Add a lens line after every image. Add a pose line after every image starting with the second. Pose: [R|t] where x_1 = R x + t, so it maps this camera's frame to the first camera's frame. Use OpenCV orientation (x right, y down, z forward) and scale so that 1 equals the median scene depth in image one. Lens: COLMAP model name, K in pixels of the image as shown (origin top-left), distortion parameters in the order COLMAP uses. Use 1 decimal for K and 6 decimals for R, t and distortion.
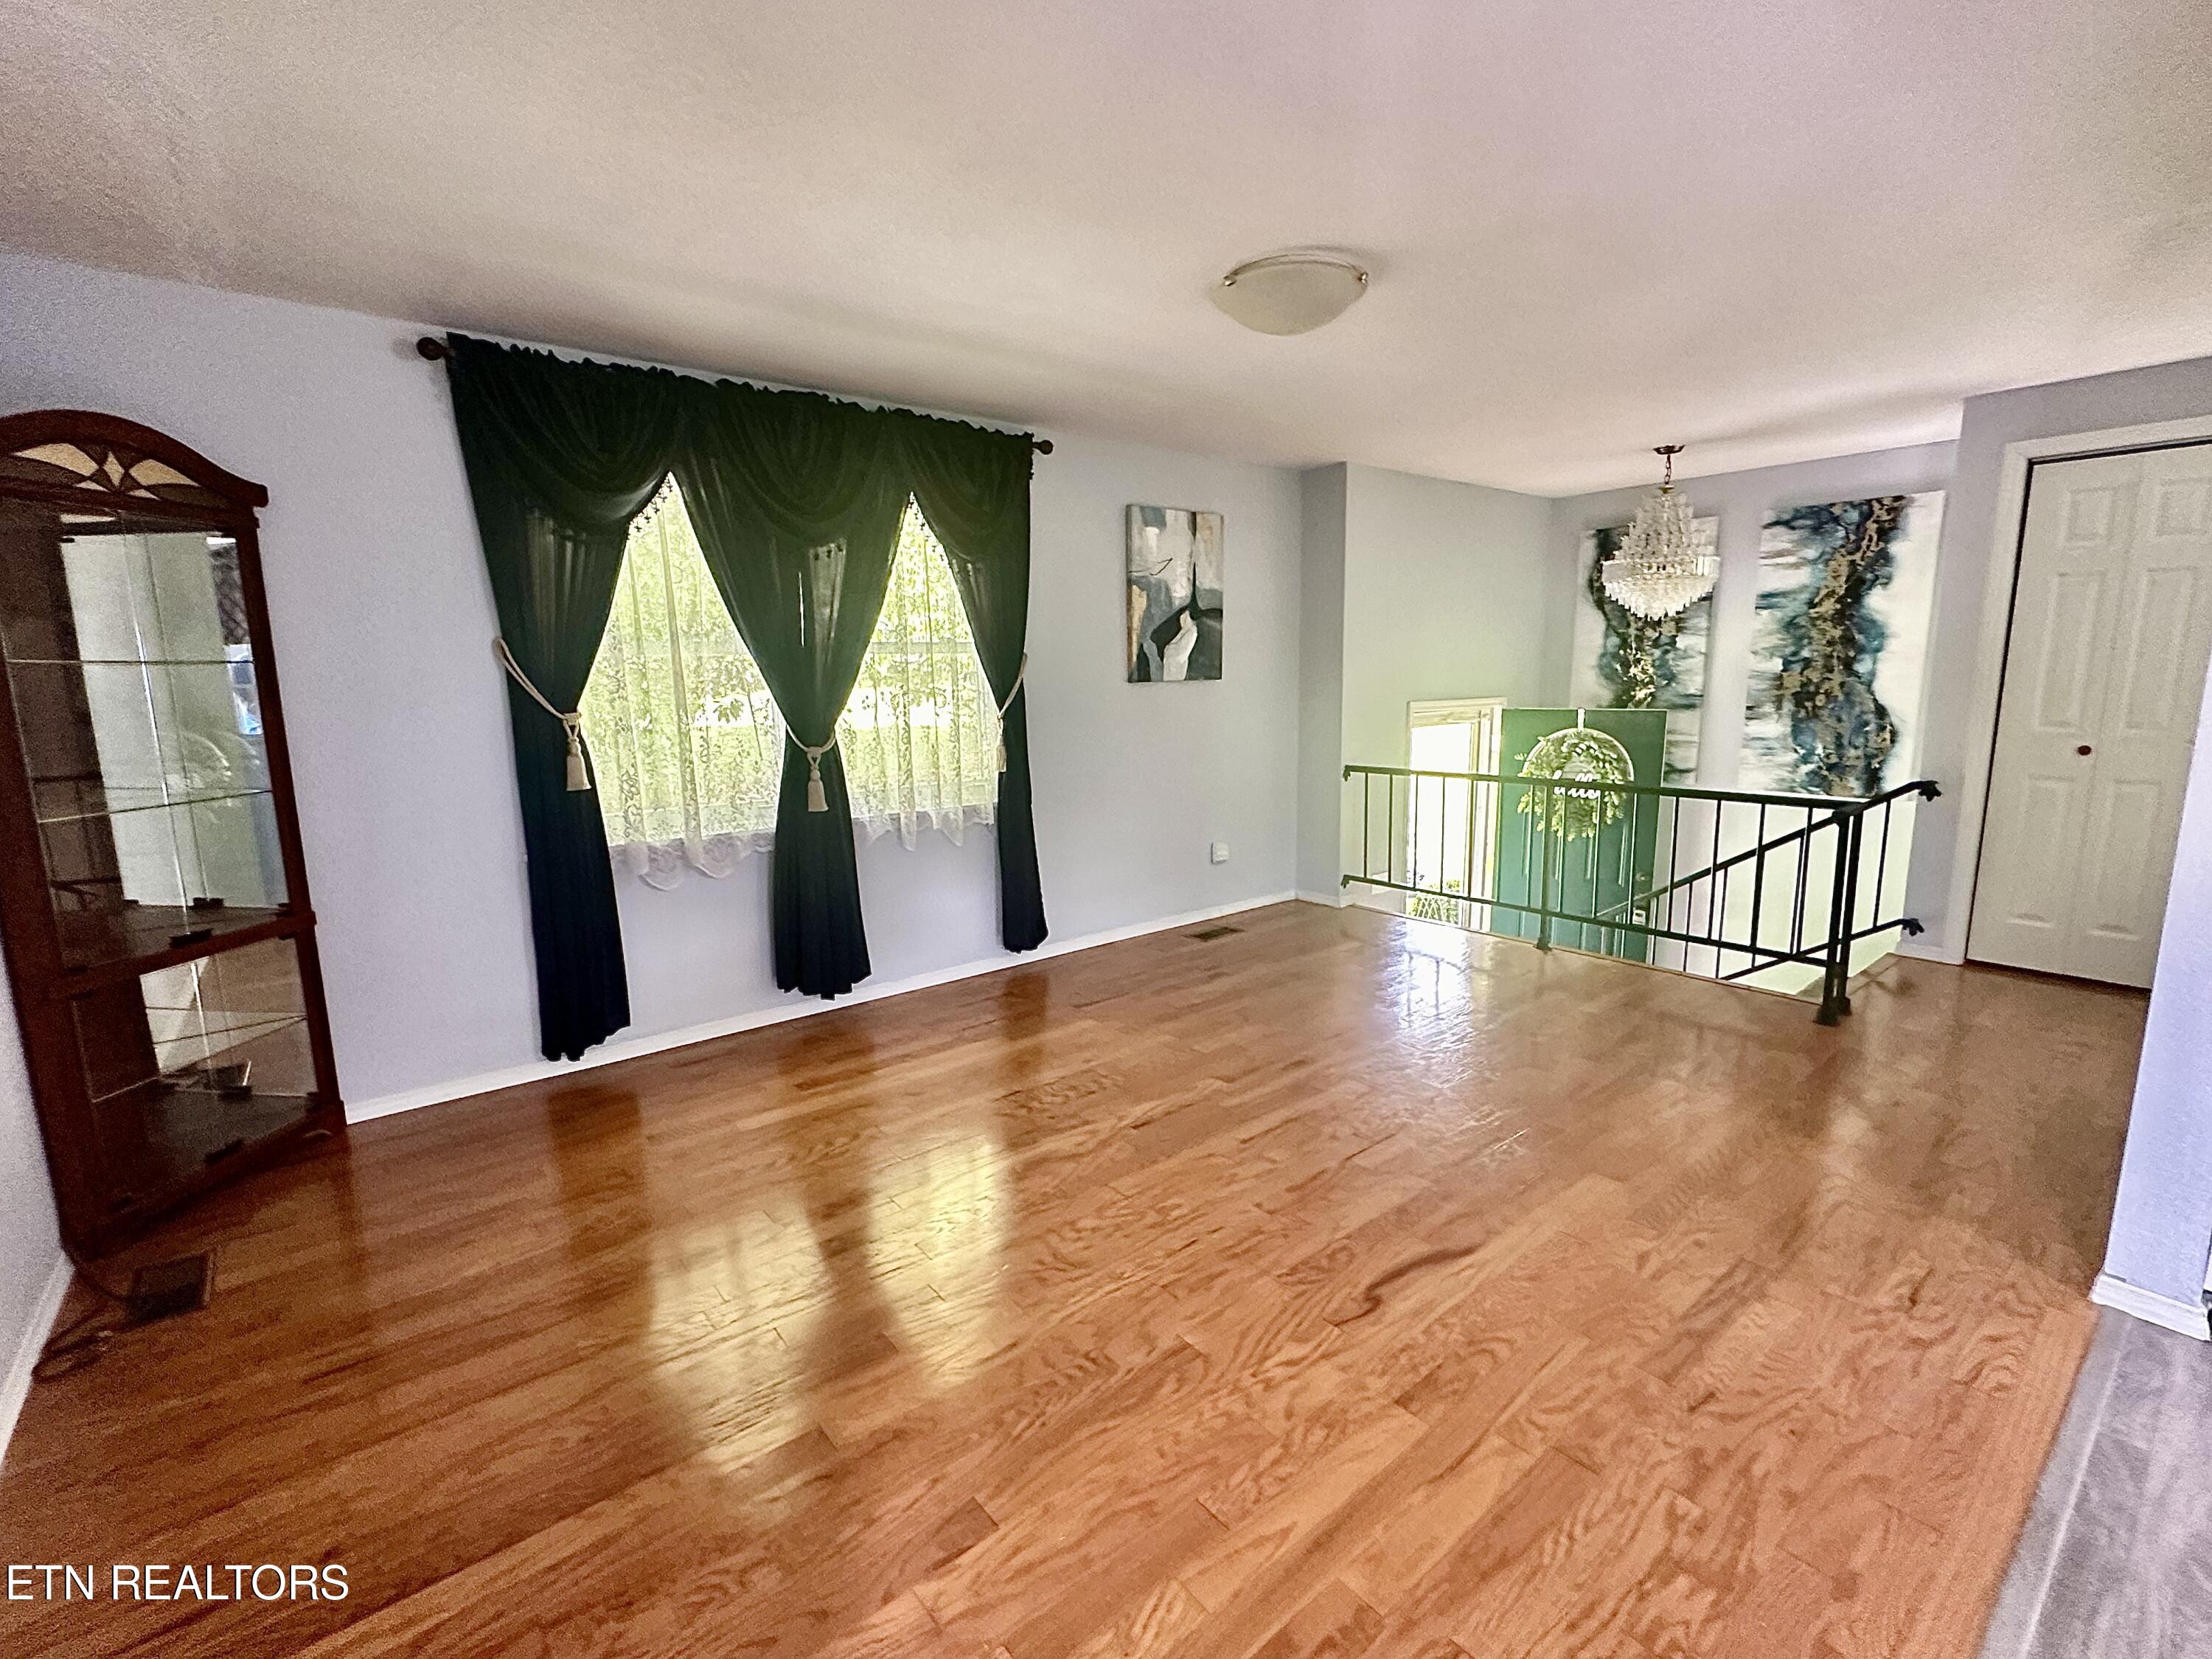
lens RADIAL K [[980.9, 0, 1106.0], [0, 980.9, 829.5], [0, 0, 1]] dist [-0.000303, -0.000087]
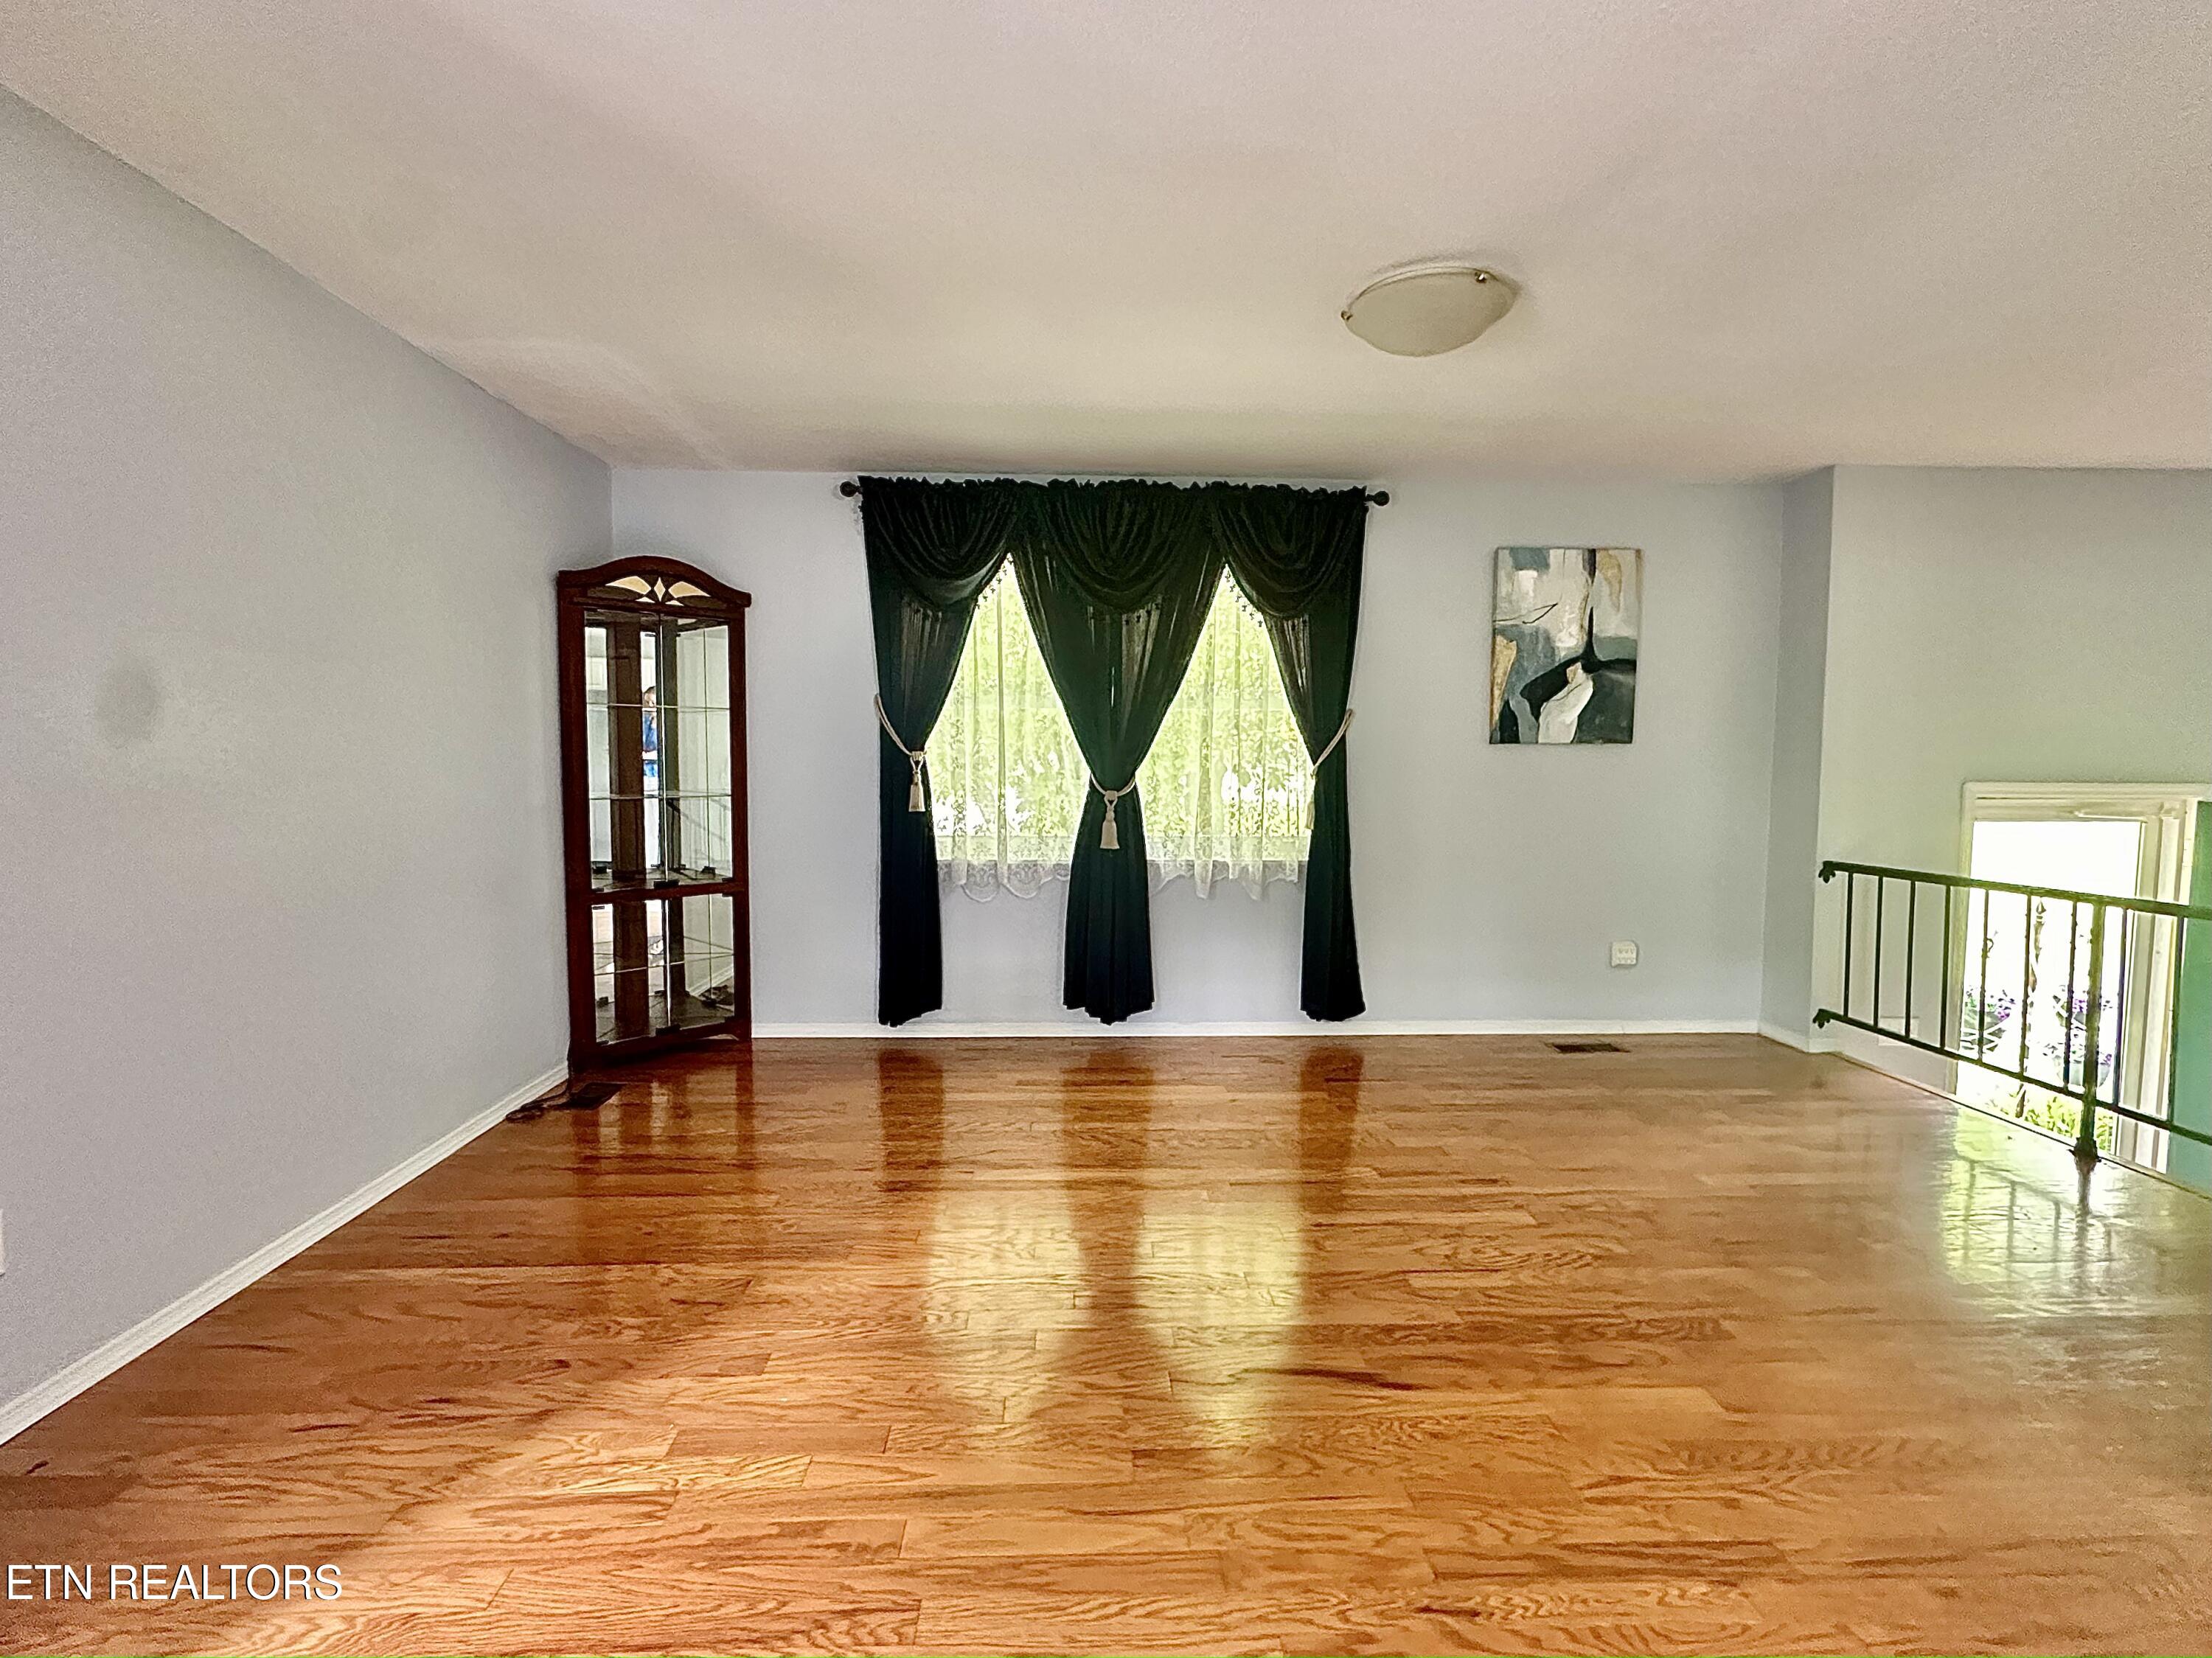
lens RADIAL K [[1050.1, 0, 1106.0], [0, 1050.1, 829.0], [0, 0, 1]] dist [-0.002195, -0.000300]
pose [[0.800063, 0.060904, -0.596817, 0.321557], [-0.114803, 0.991991, -0.052668, 0.017370], [0.588829, 0.110654, 0.800647, 0.041239]]
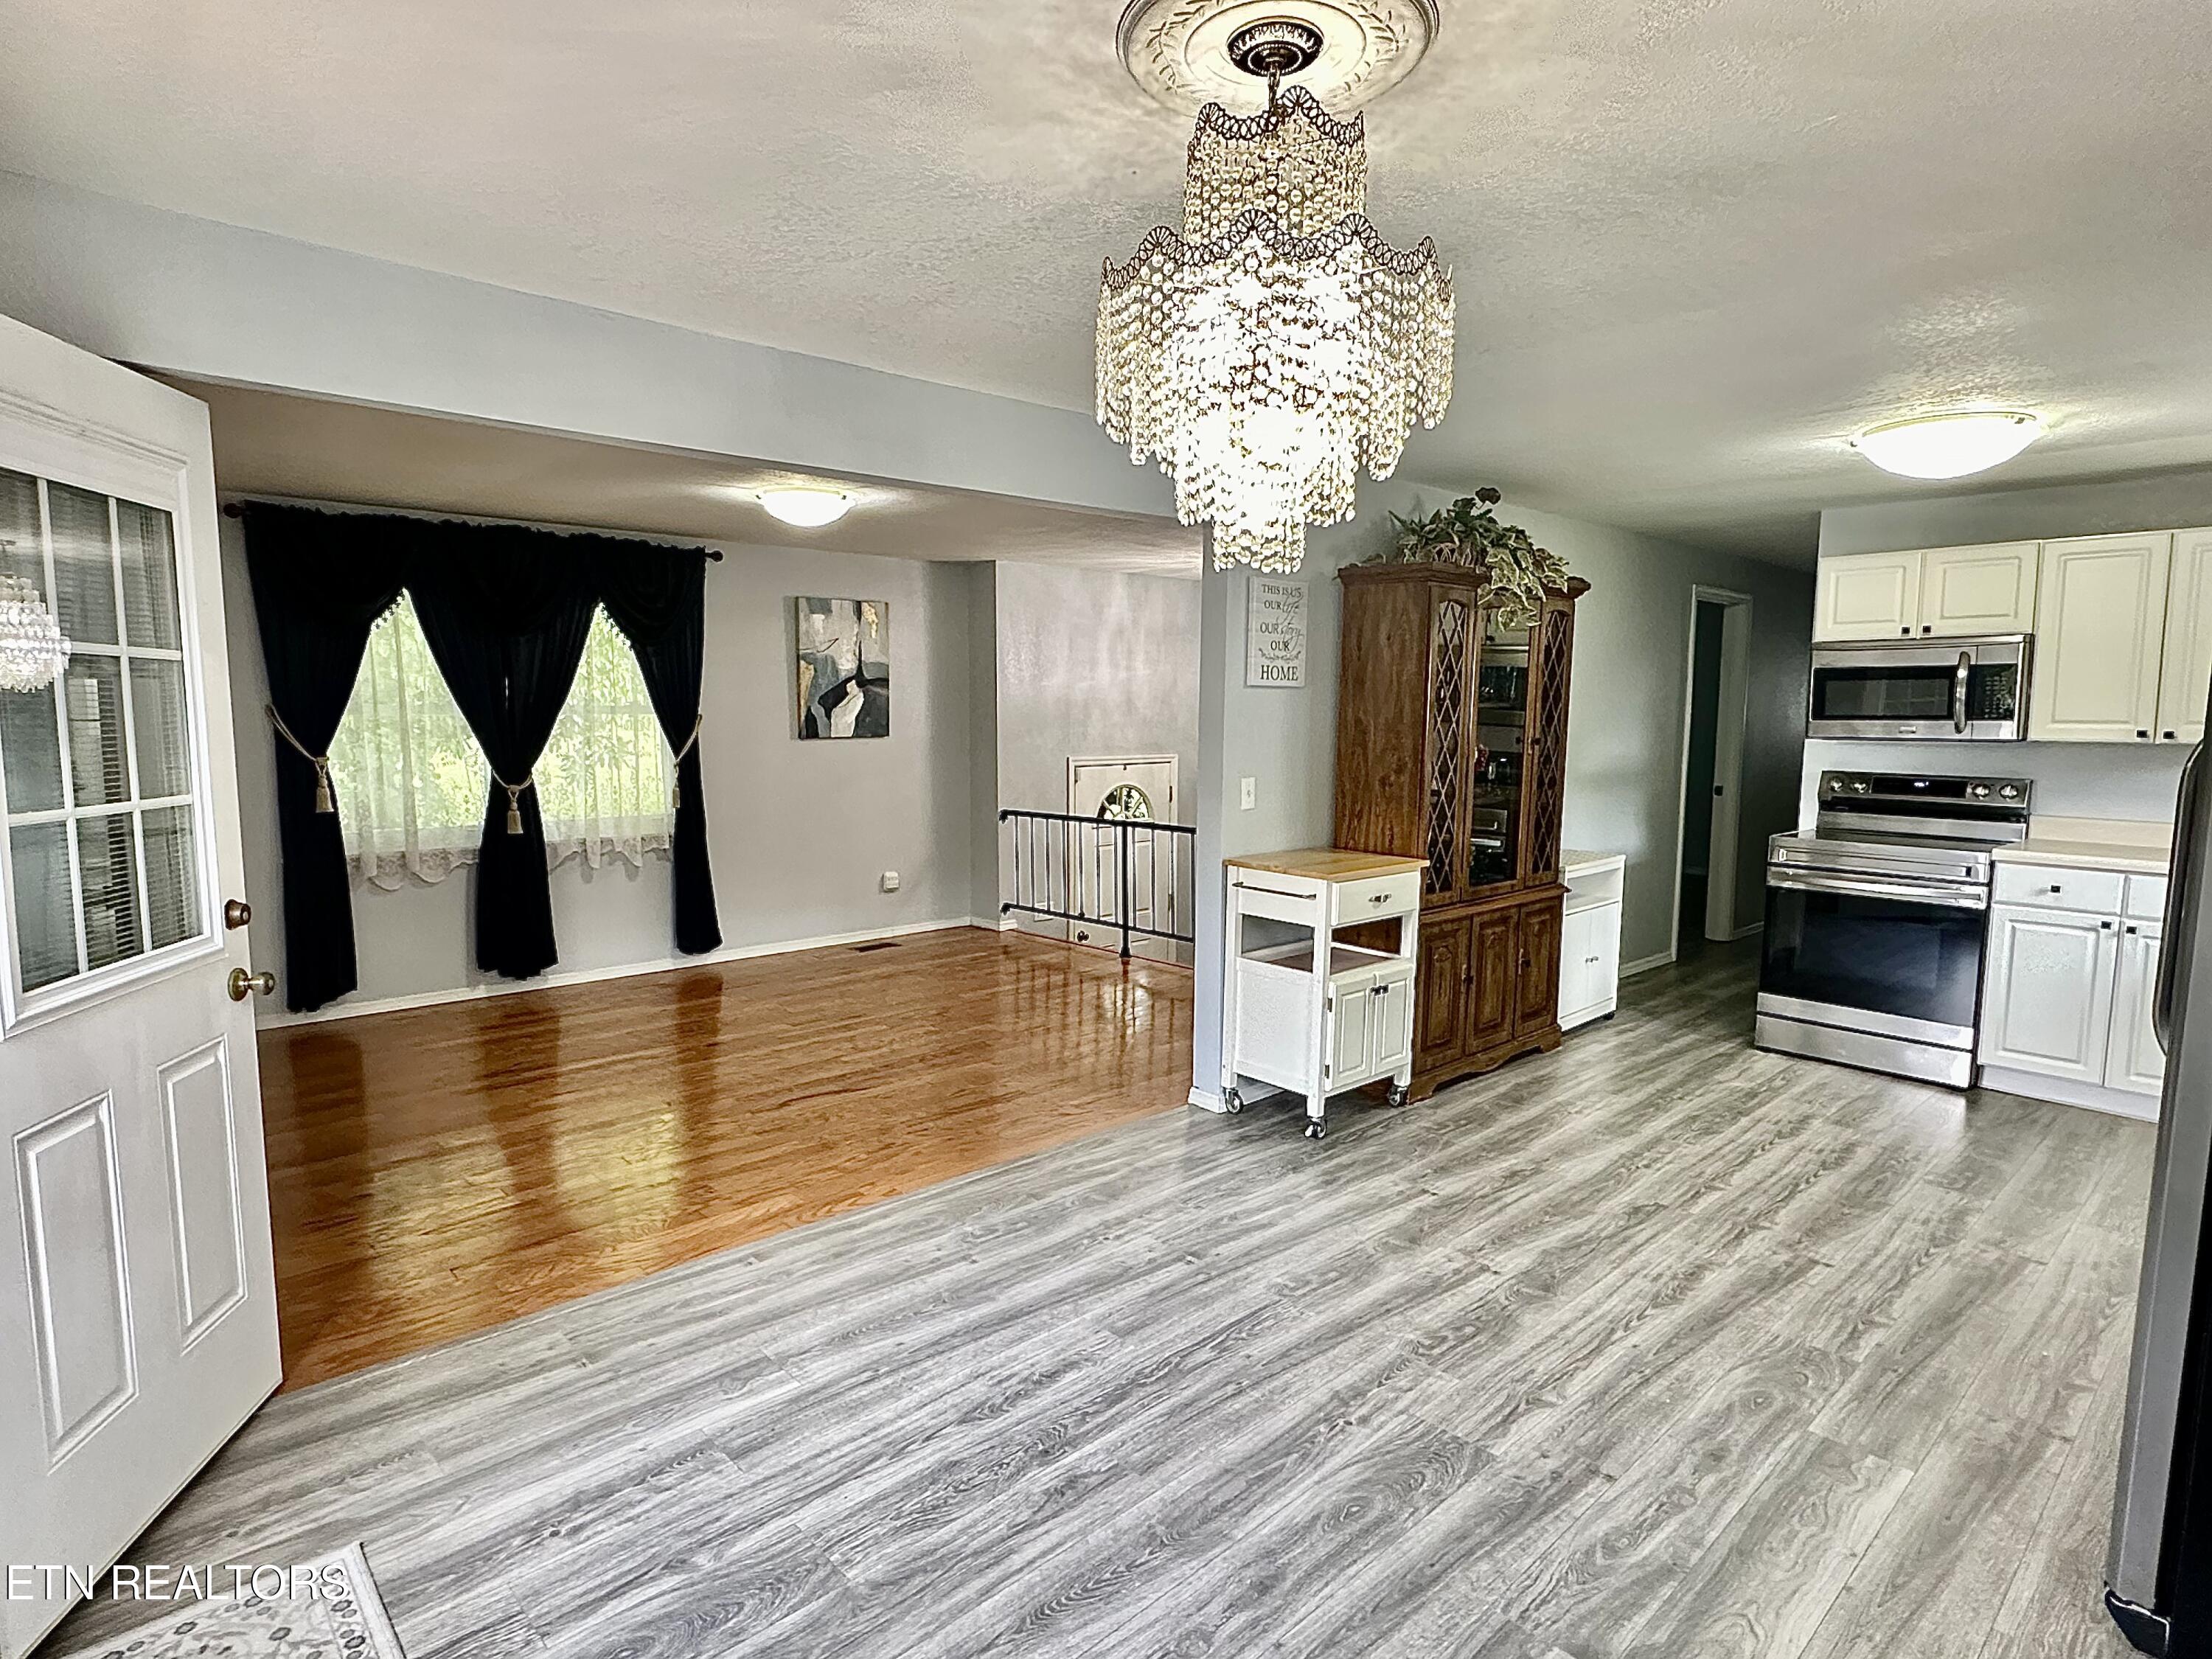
lens RADIAL K [[1216.7, 0, 1106.0], [0, 1216.7, 829.5], [0, 0, 1]] dist [-0.004350, 0.000836]
pose [[0.997425, 0.013431, 0.070454, 0.304136], [-0.009229, 0.998178, -0.059635, 0.051635], [-0.071126, 0.058832, 0.995731, -0.539013]]
